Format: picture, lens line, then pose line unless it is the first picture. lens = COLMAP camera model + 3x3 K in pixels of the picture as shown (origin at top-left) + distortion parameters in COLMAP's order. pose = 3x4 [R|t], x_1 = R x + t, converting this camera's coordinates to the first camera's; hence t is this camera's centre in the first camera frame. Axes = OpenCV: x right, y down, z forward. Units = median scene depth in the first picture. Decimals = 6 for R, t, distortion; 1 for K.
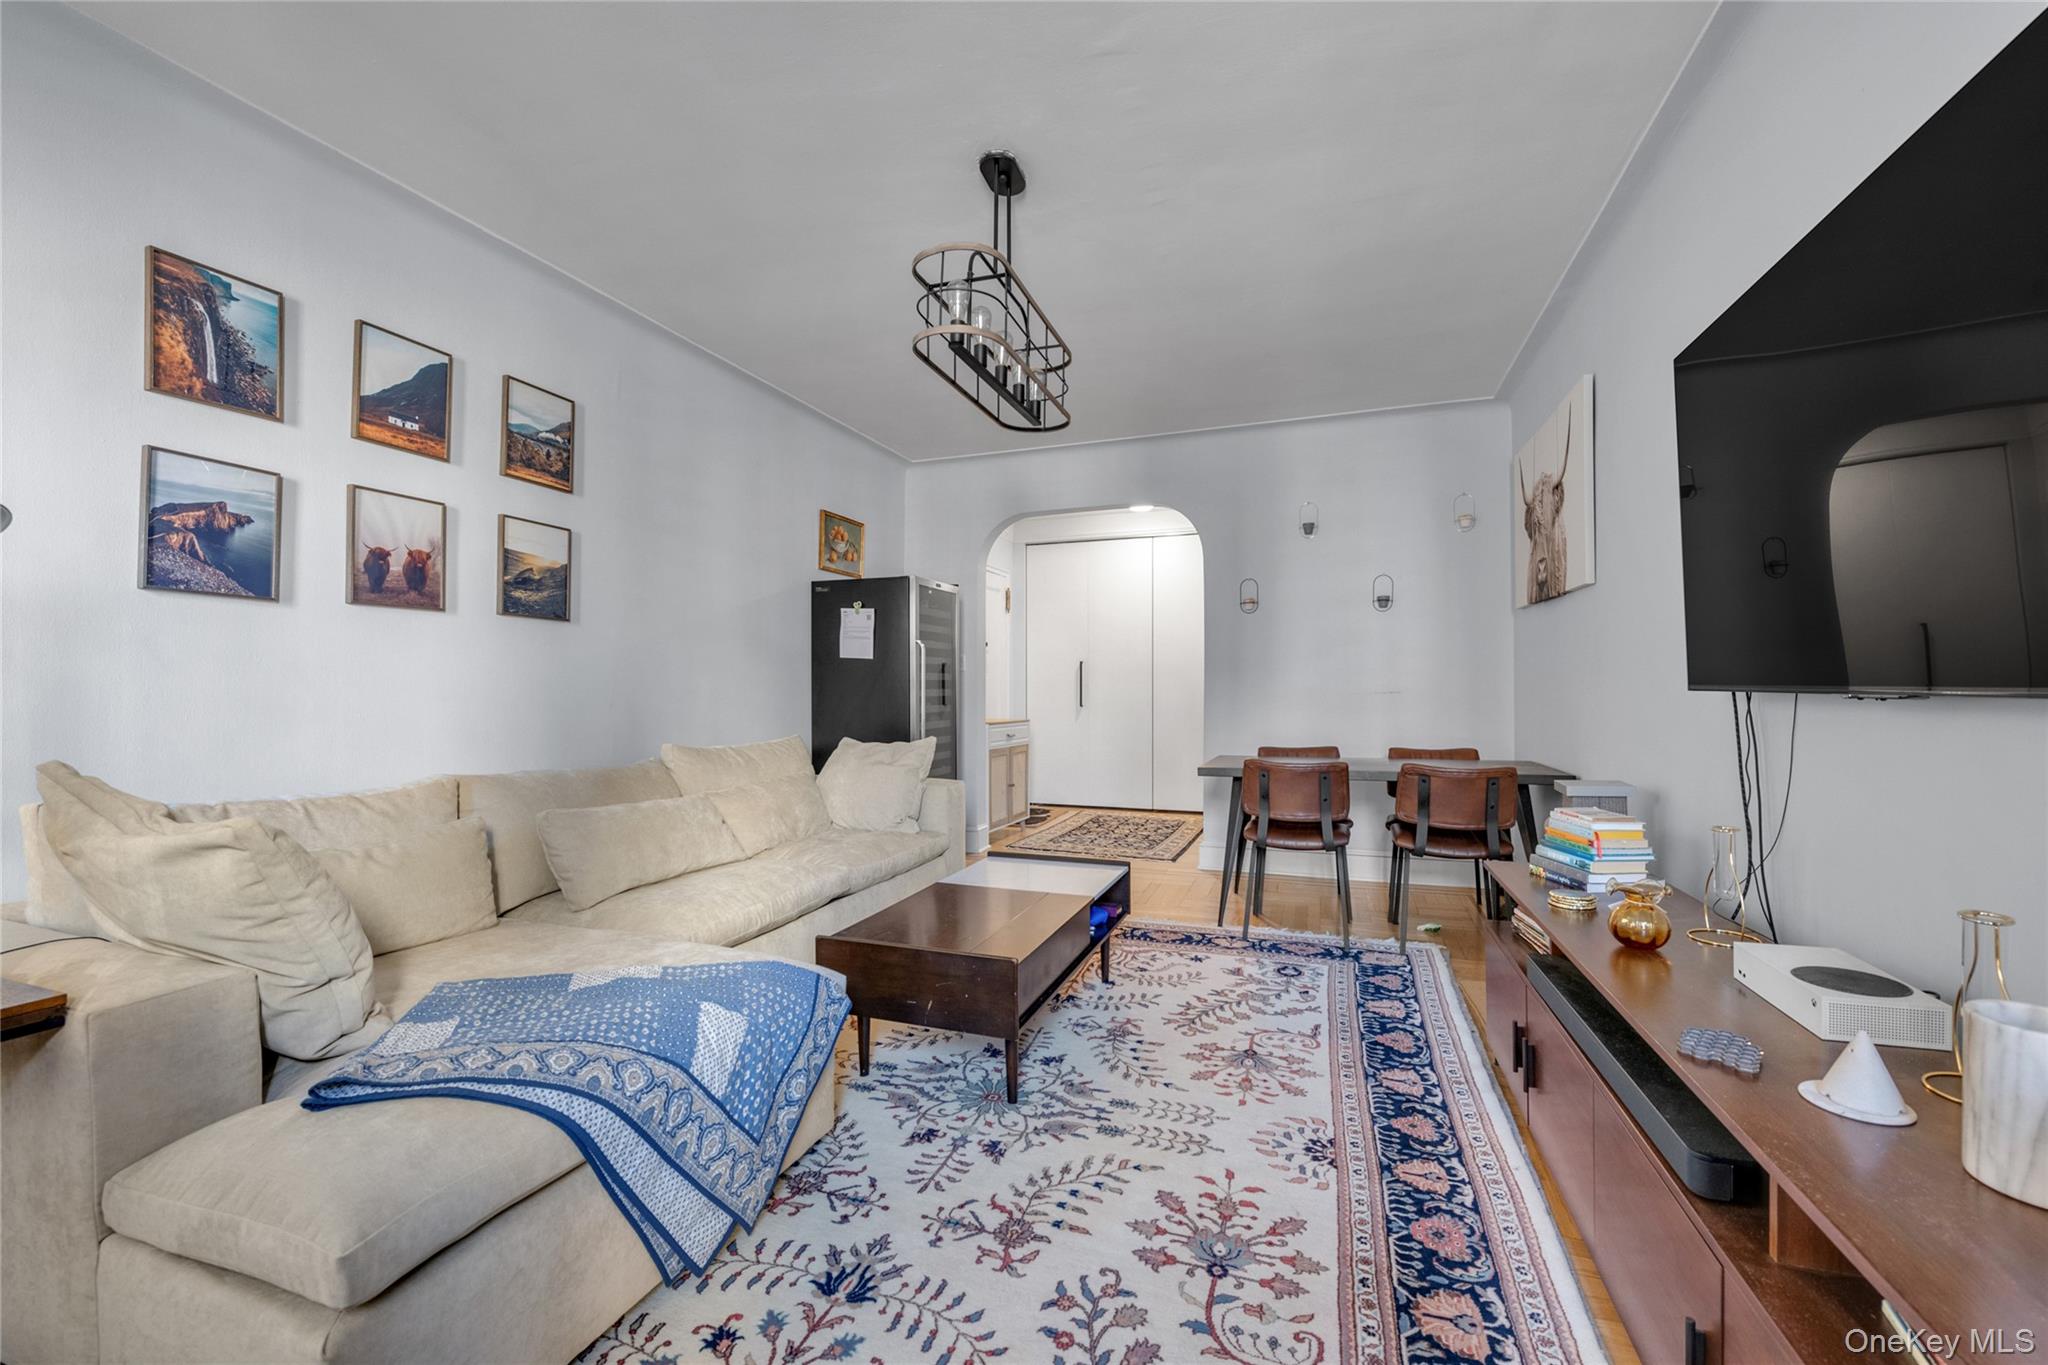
lens RADIAL K [[823.7, 0, 1027.0], [0, 823.7, 680.1], [0, 0, 1]] dist [-0.012121, -0.000618]
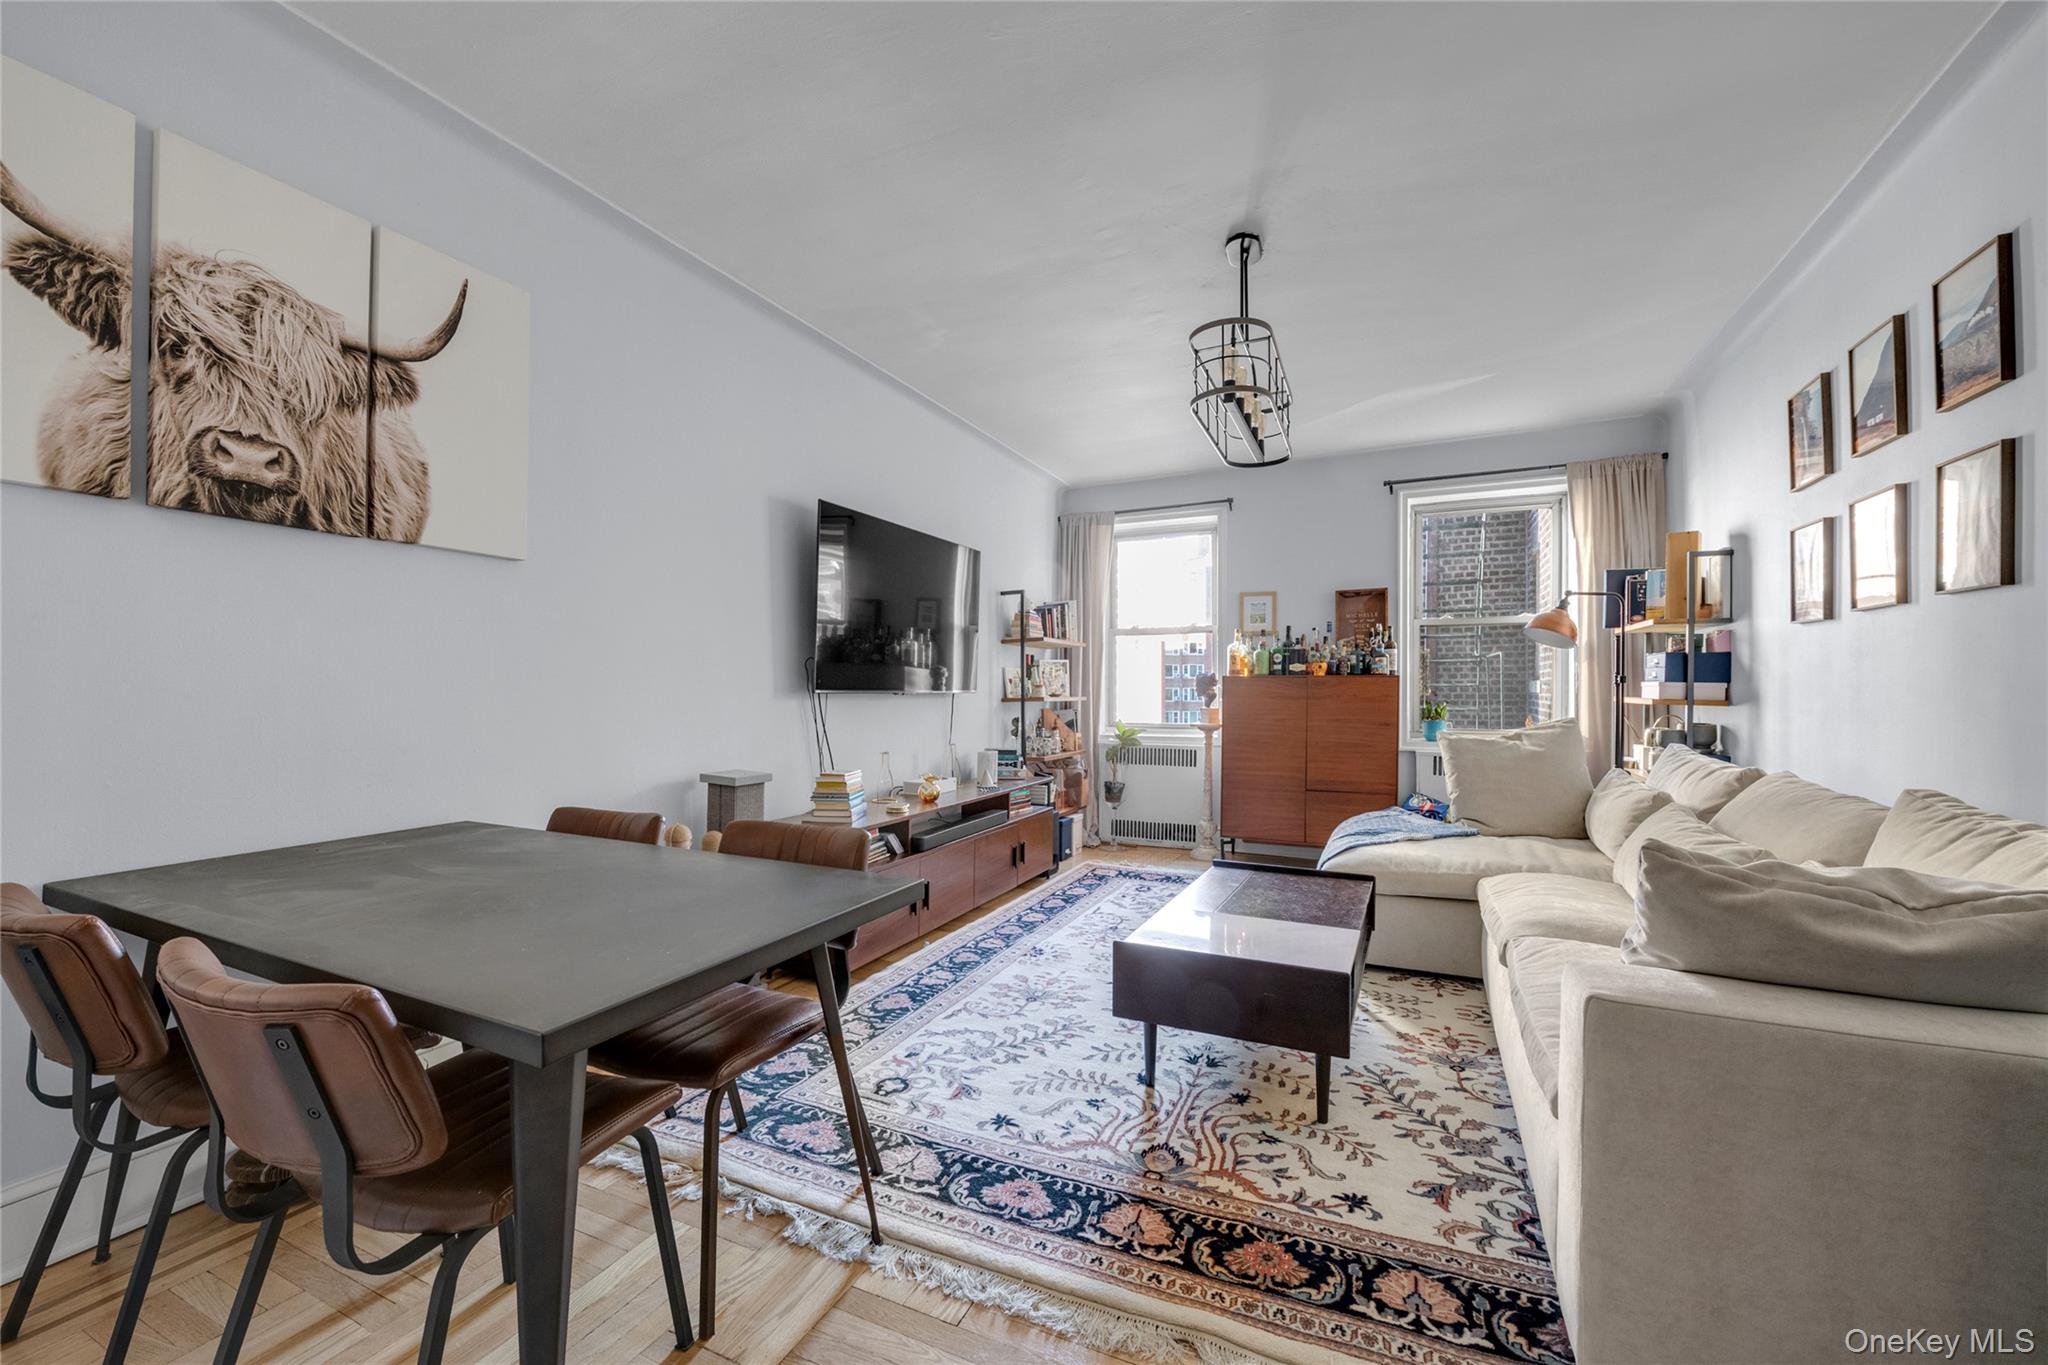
lens RADIAL K [[823.7, 0, 1019.6], [0, 823.7, 681.5], [0, 0, 1]] dist [-0.012121, -0.000618]
pose [[-0.995755, 0.003343, 0.091977, 0.165759], [0.001823, 0.999861, -0.016602, 0.013181], [-0.092020, -0.016364, -0.995623, 2.036574]]
